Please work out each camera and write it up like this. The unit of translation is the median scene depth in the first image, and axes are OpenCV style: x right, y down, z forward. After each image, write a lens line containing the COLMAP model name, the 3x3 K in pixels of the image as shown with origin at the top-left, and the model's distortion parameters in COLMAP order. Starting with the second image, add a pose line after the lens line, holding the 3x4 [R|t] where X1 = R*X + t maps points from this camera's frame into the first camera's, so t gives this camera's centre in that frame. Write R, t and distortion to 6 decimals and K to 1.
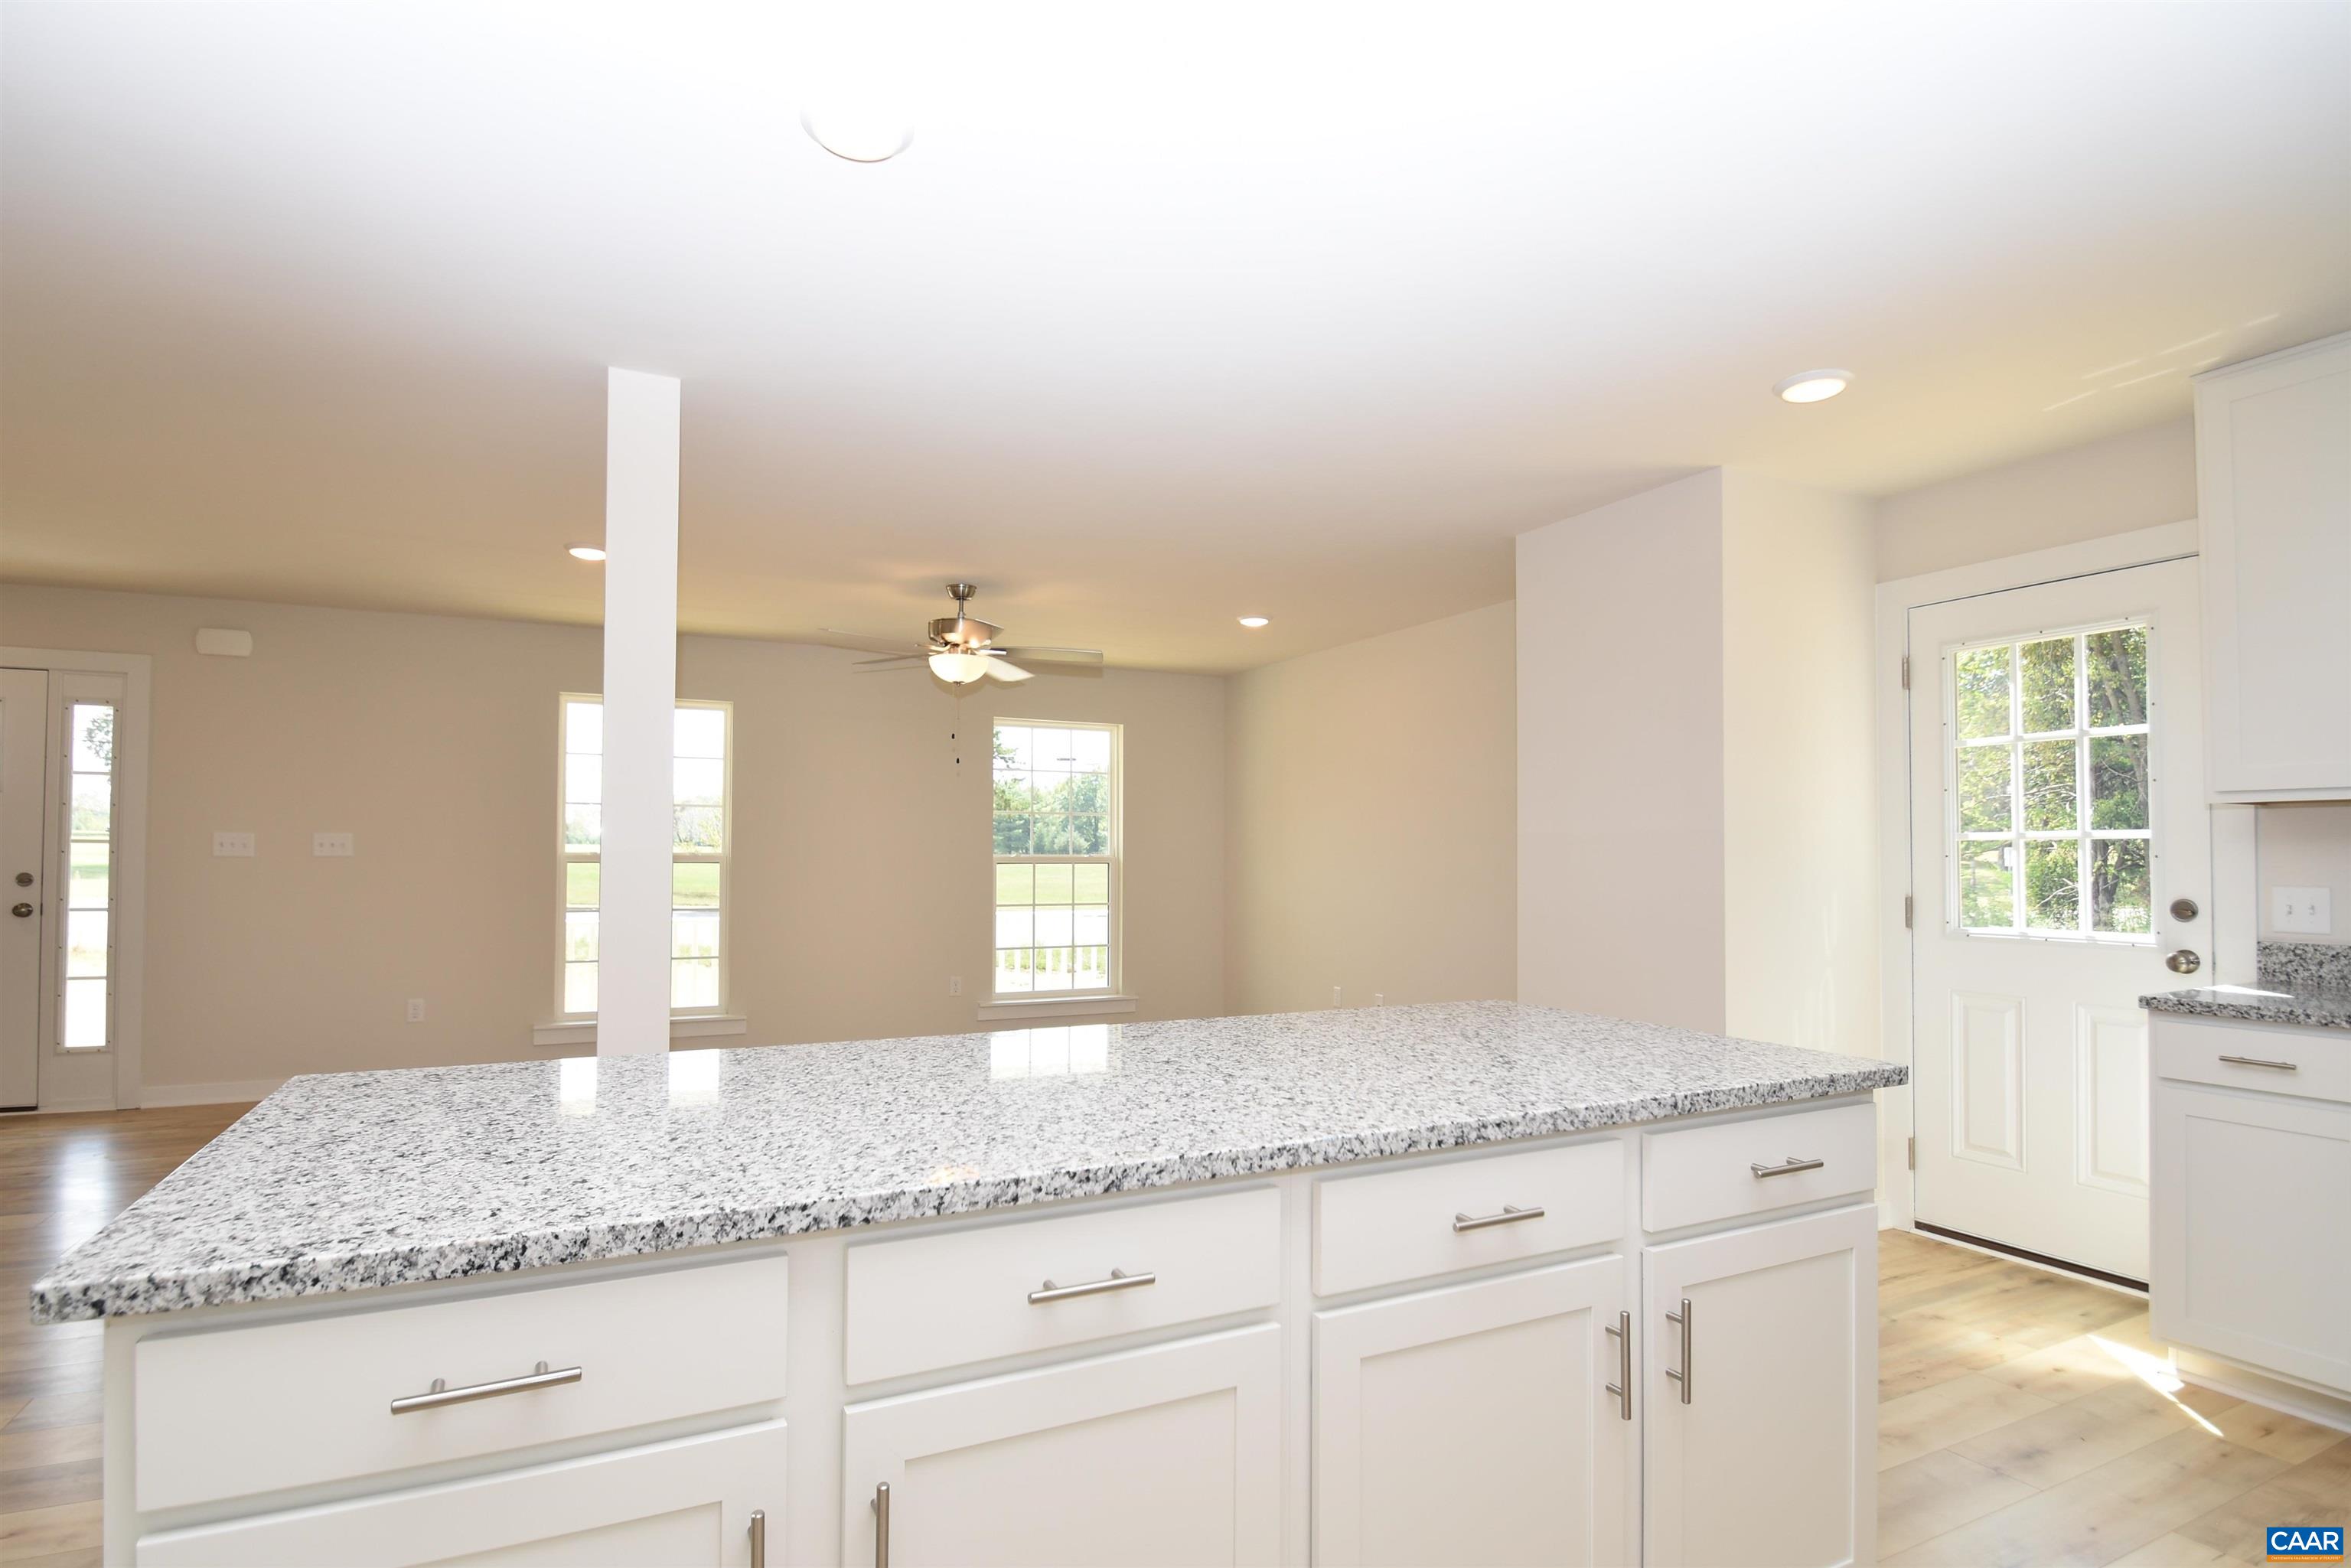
lens RADIAL K [[1165.7, 0, 1152.1], [0, 1165.7, 826.6], [0, 0, 1]] dist [-0.001911, -0.015427]
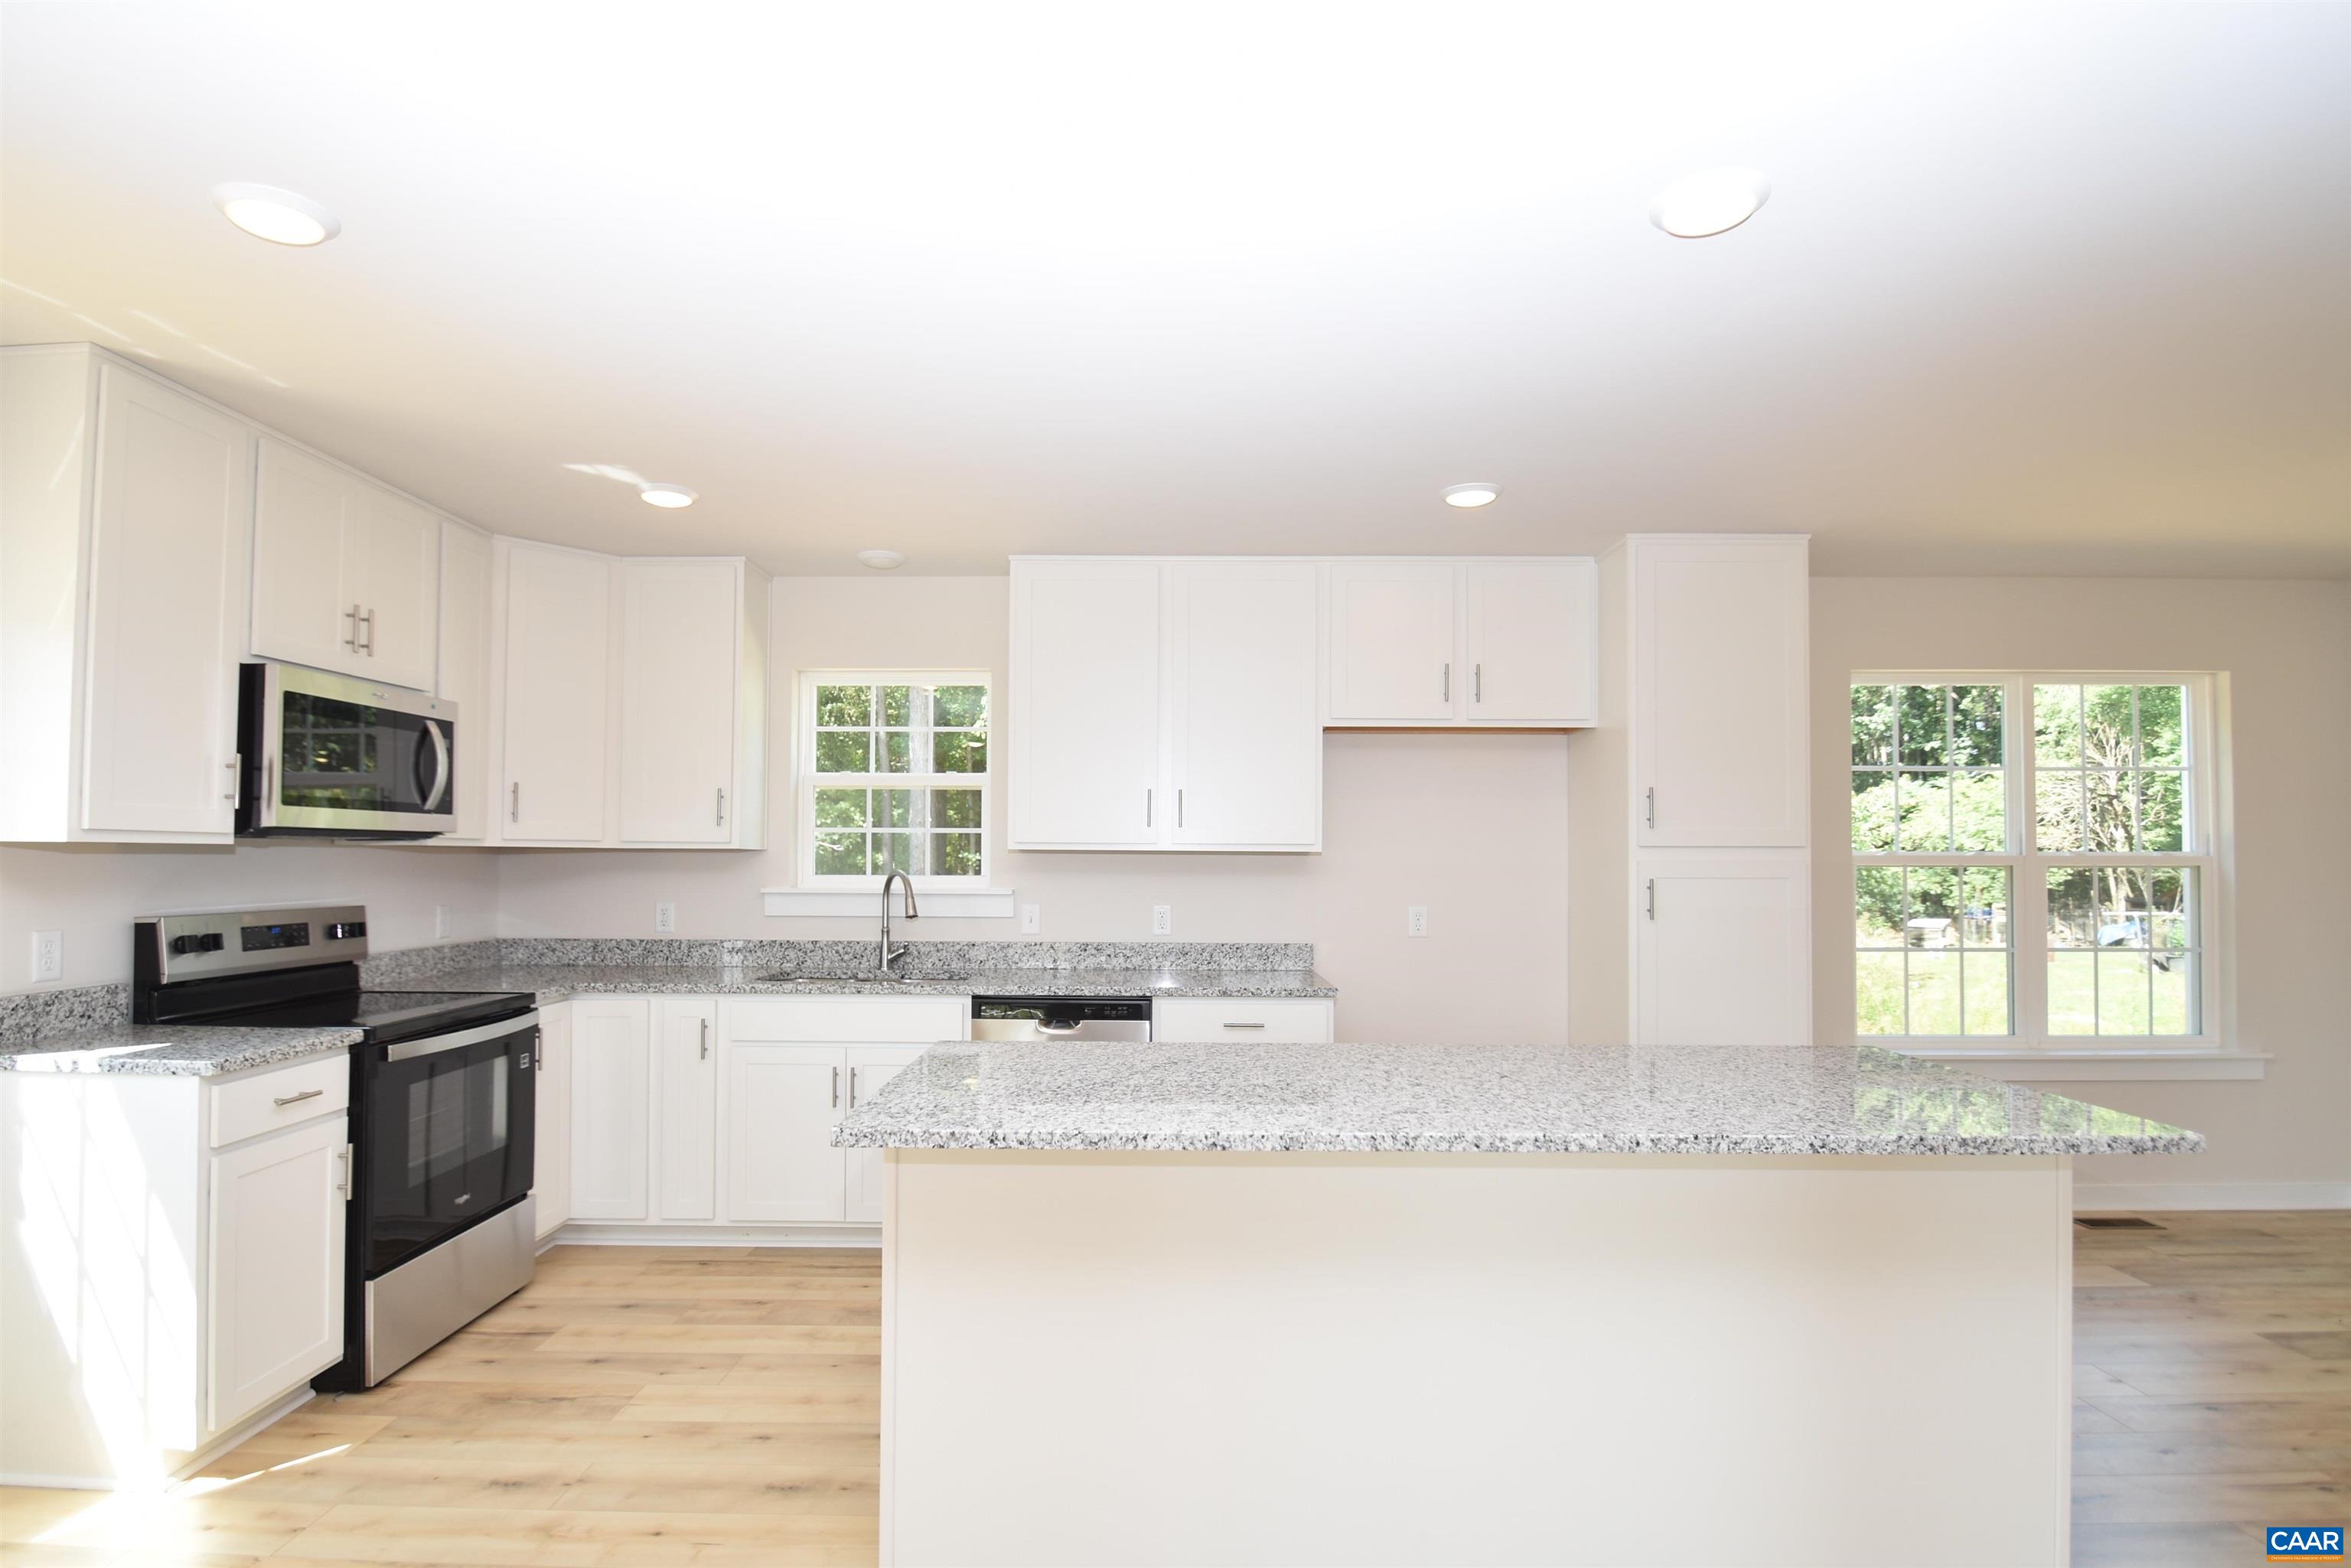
lens RADIAL K [[1165.7, 0, 1152.1], [0, 1165.7, 826.6], [0, 0, 1]] dist [-0.001911, -0.015427]
pose [[-0.881953, 0.012721, 0.471165, -0.180246], [-0.012221, 0.998683, -0.049839, 0.002438], [-0.471179, -0.049714, -0.880636, 1.256886]]
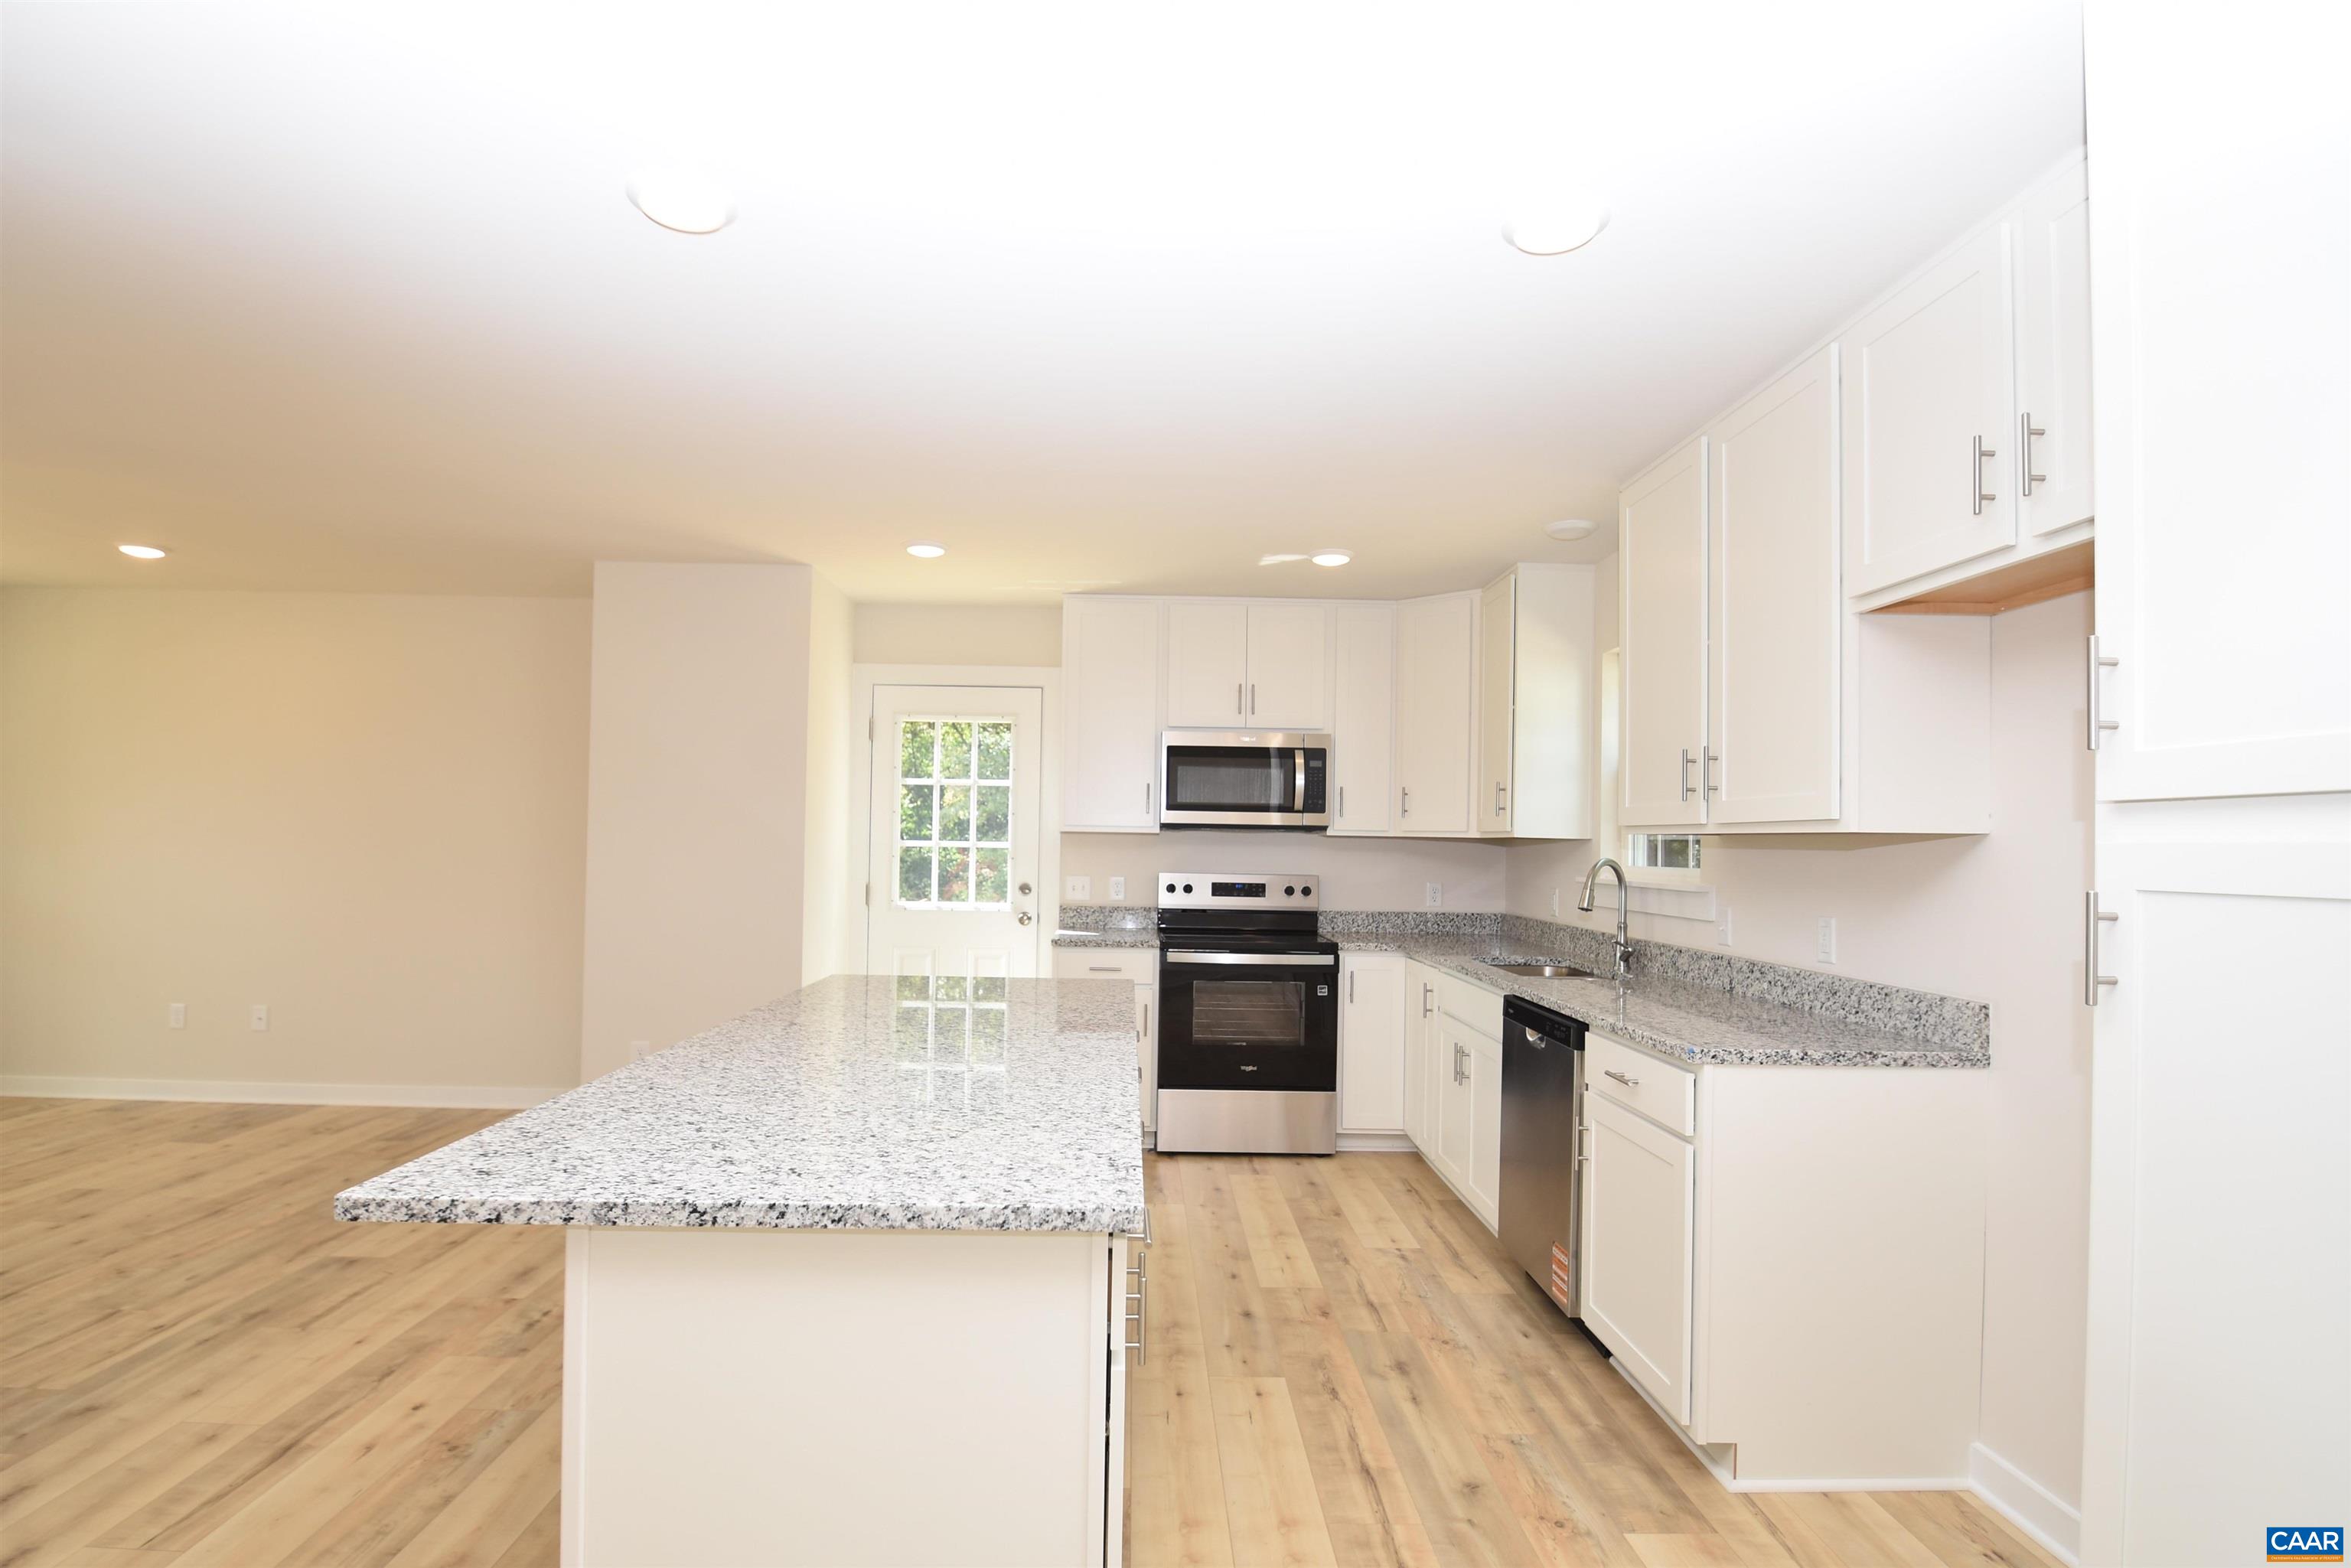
lens RADIAL K [[1165.7, 0, 1152.1], [0, 1165.7, 826.6], [0, 0, 1]] dist [-0.001911, -0.015427]
pose [[0.441955, 0.025236, 0.896682, -0.616936], [-0.041254, 0.999118, -0.007785, -0.016615], [-0.896088, -0.033551, 0.442607, 0.045043]]
